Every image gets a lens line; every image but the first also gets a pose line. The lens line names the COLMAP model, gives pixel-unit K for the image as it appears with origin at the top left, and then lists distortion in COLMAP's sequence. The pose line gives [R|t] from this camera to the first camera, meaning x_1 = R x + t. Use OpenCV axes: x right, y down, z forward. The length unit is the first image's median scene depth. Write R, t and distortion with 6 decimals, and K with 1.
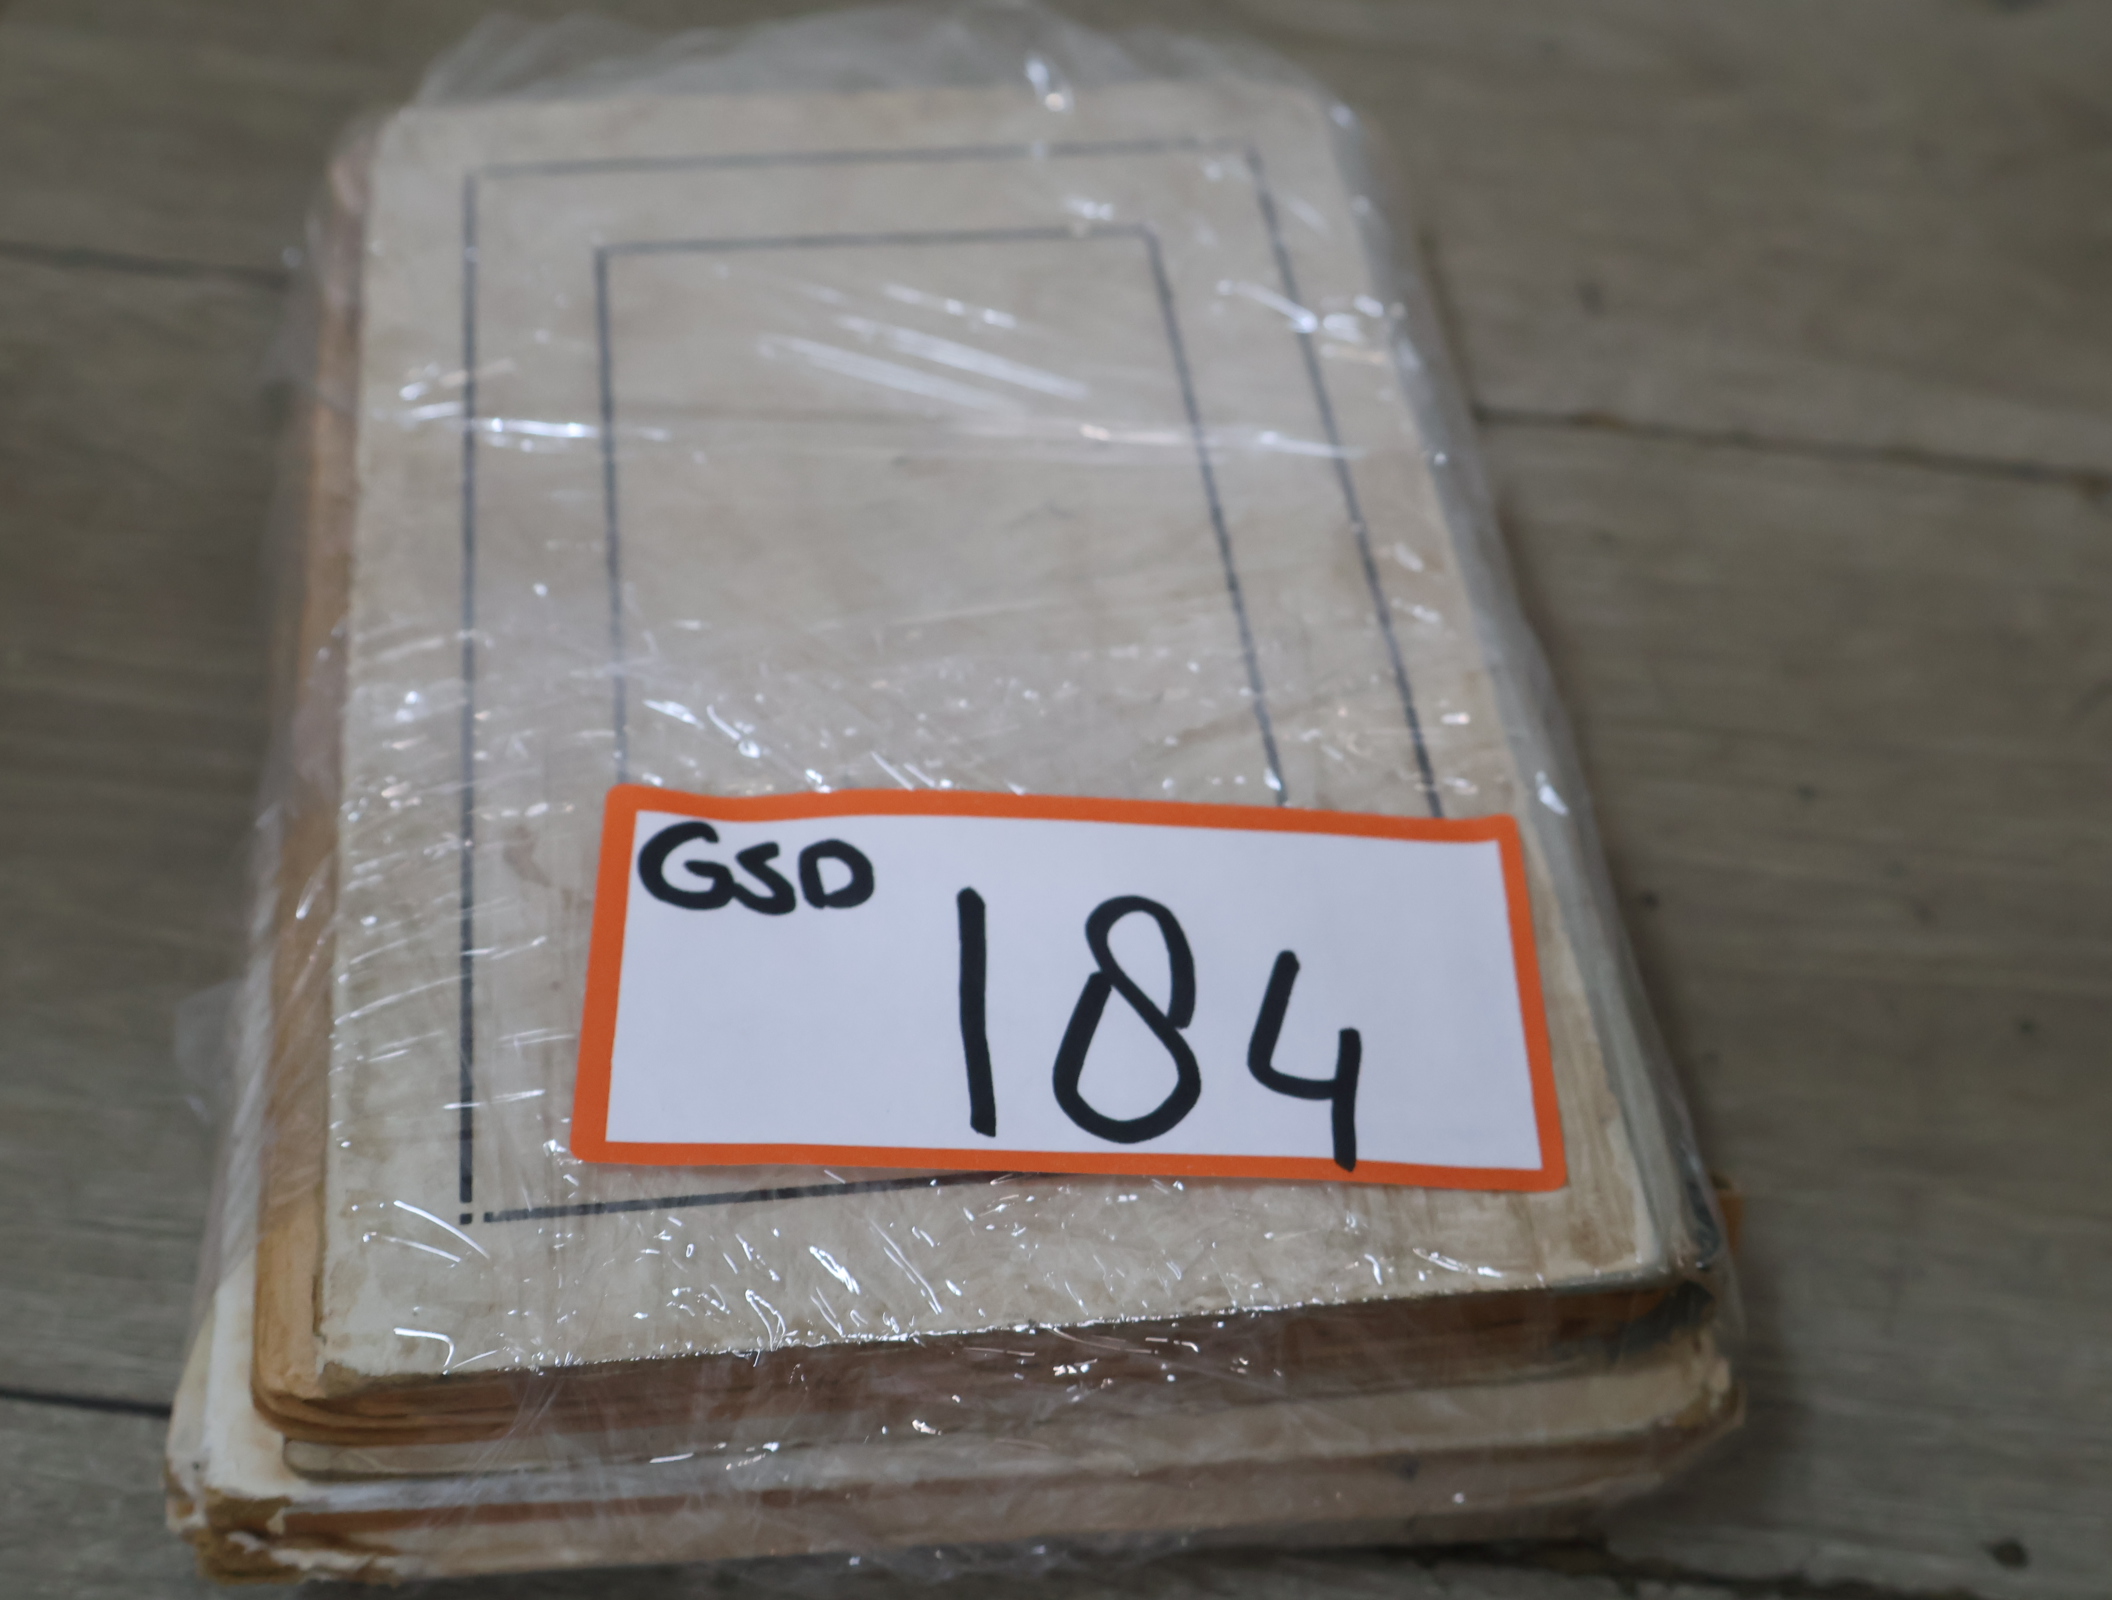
lens RADIAL K [[2998.6, 0, 1061.5], [0, 2998.6, 807.6], [0, 0, 1]] dist [0.019138, 0.000000]
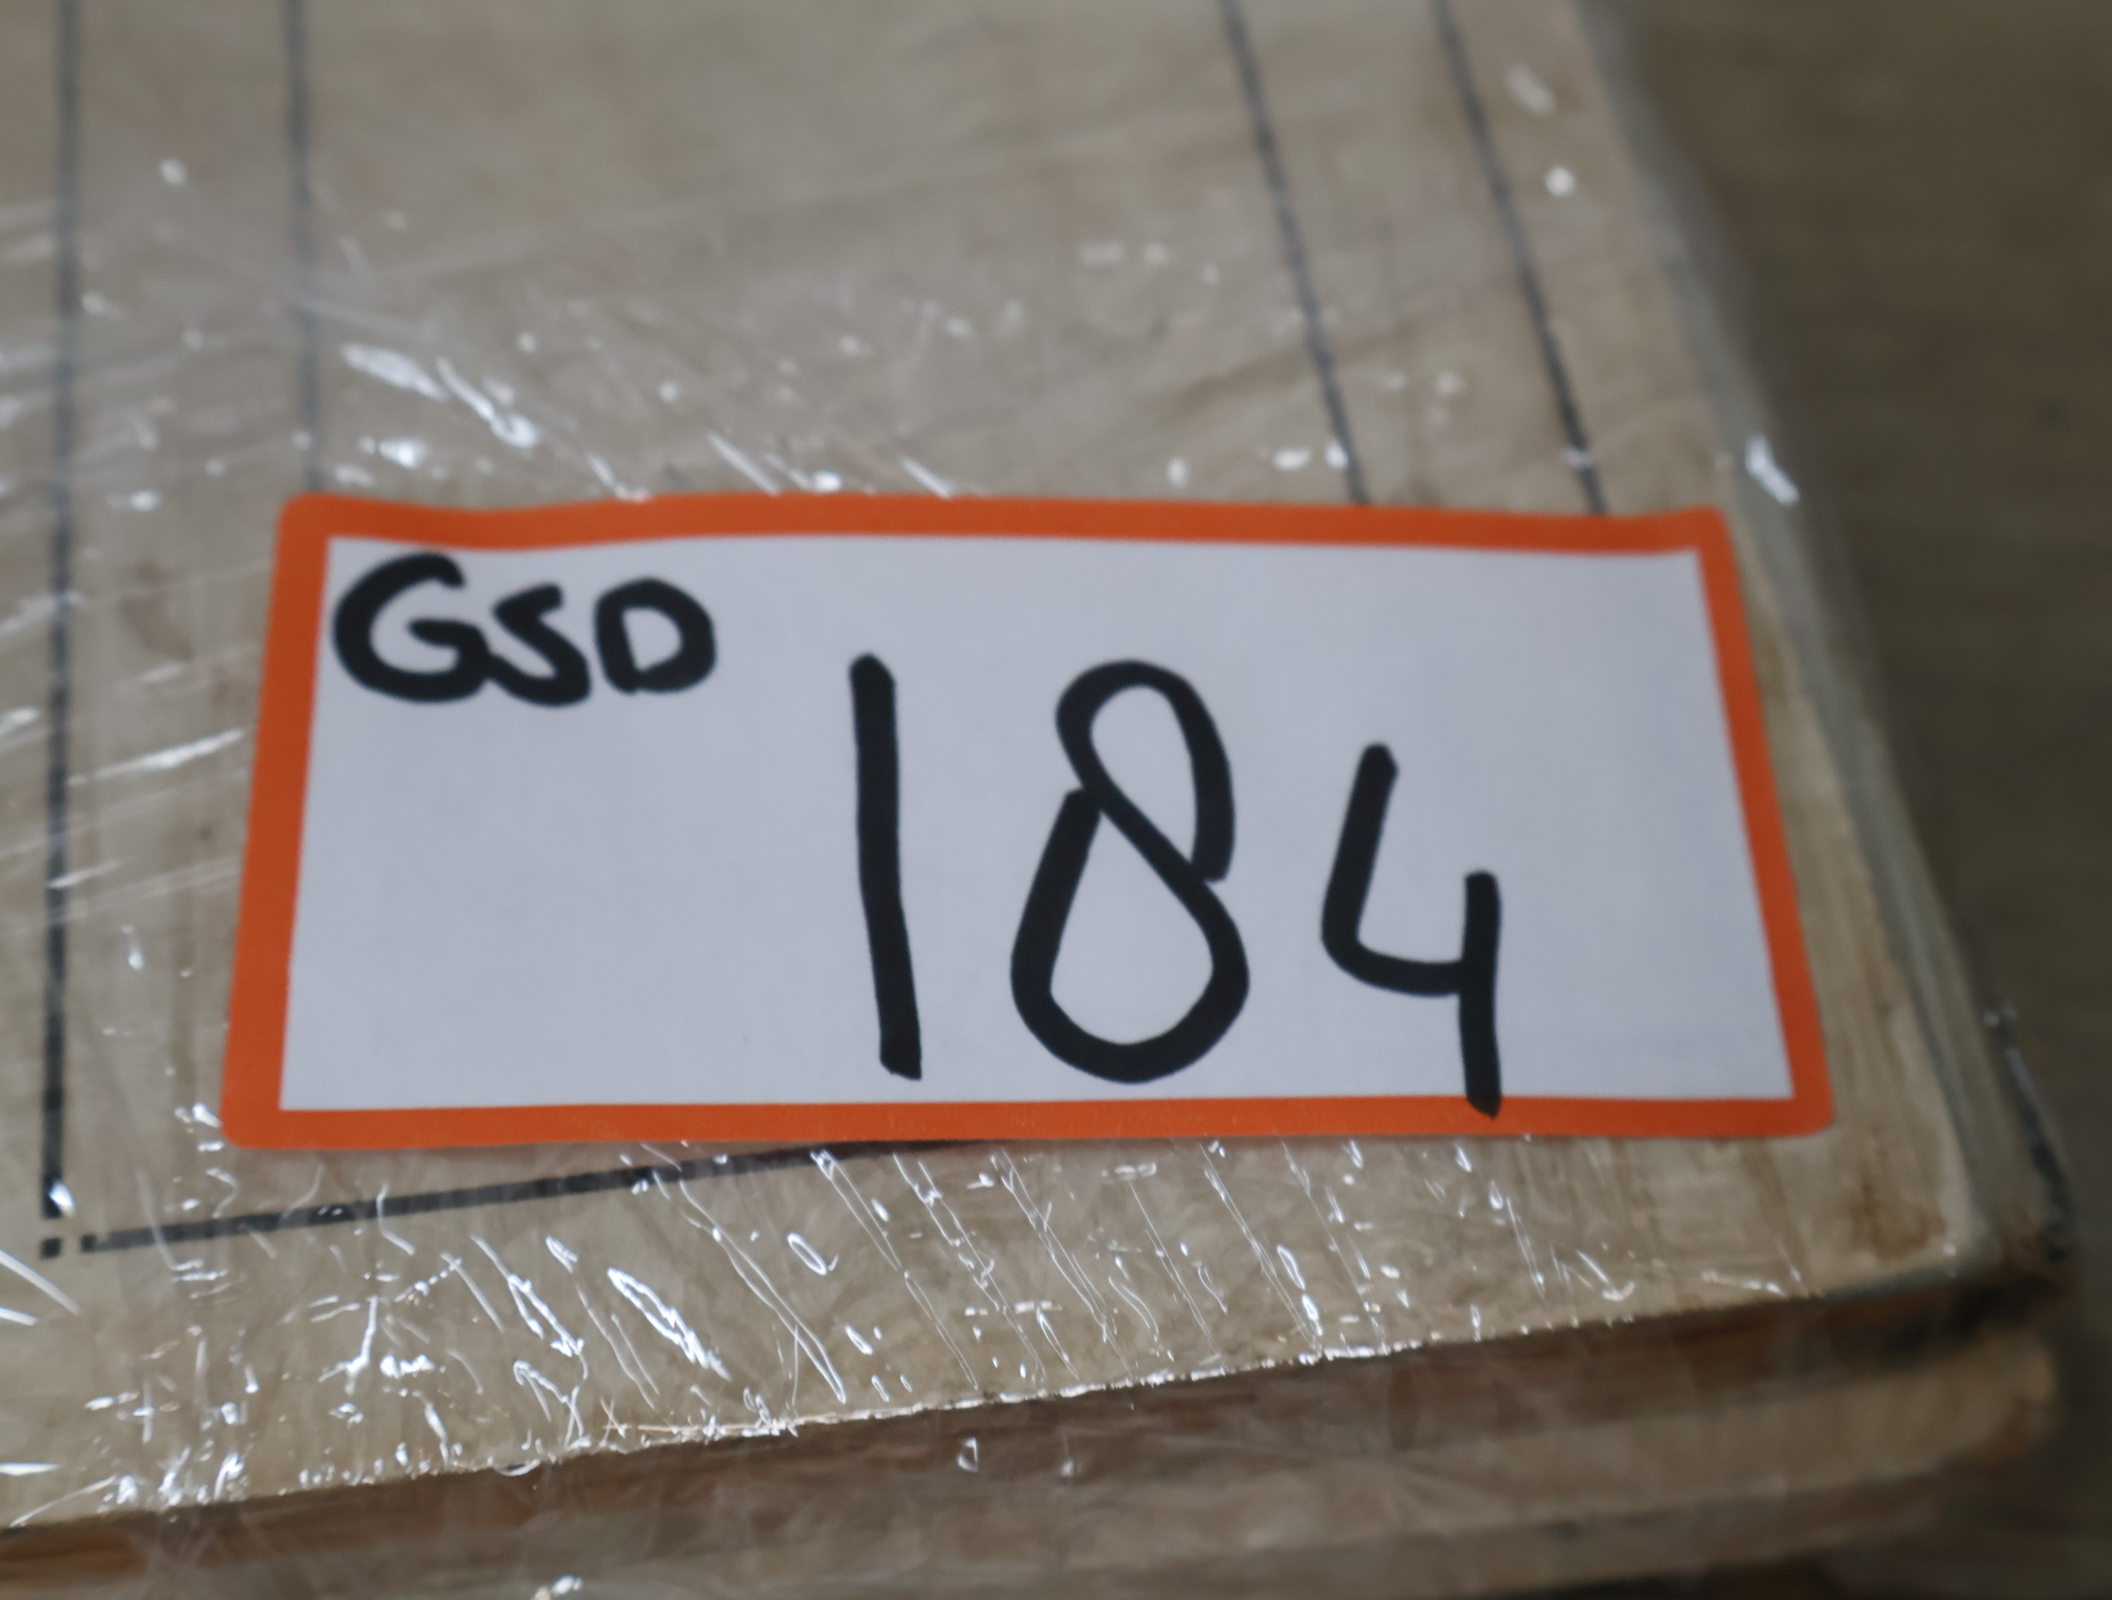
lens RADIAL K [[2998.6, 0, 1041.5], [0, 2998.6, 782.4], [0, 0, 1]] dist [0.019138, 0.000000]
pose [[0.999603, -0.020972, 0.018792, -0.007100], [0.017833, 0.987922, 0.153926, -0.042541], [-0.021794, -0.153529, 0.987904, 0.380015]]
